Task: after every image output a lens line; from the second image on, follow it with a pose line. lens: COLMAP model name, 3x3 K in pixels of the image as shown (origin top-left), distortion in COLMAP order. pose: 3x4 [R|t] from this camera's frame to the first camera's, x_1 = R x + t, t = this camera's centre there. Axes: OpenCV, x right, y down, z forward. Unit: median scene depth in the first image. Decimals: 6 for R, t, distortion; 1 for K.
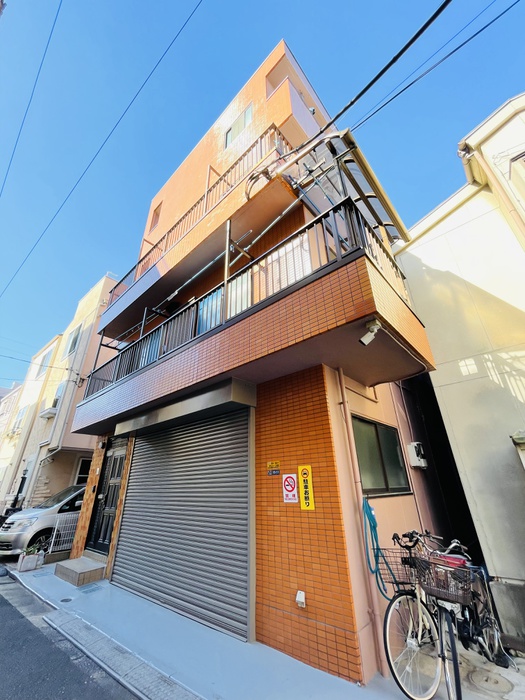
lens RADIAL K [[284.7, 0, 262.5], [0, 284.7, 350.0], [0, 0, 1]] dist [-0.001292, -0.000618]
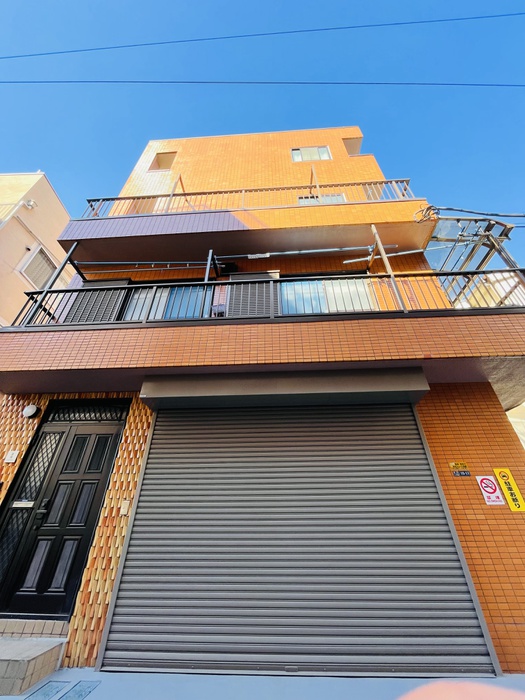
lens RADIAL K [[284.7, 0, 262.5], [0, 284.7, 350.0], [0, 0, 1]] dist [-0.001292, -0.000618]
pose [[0.777335, 0.372062, 0.507268, -1.181241], [-0.287524, 0.927330, -0.239561, 0.490668], [-0.559536, 0.040368, 0.827822, 0.596283]]
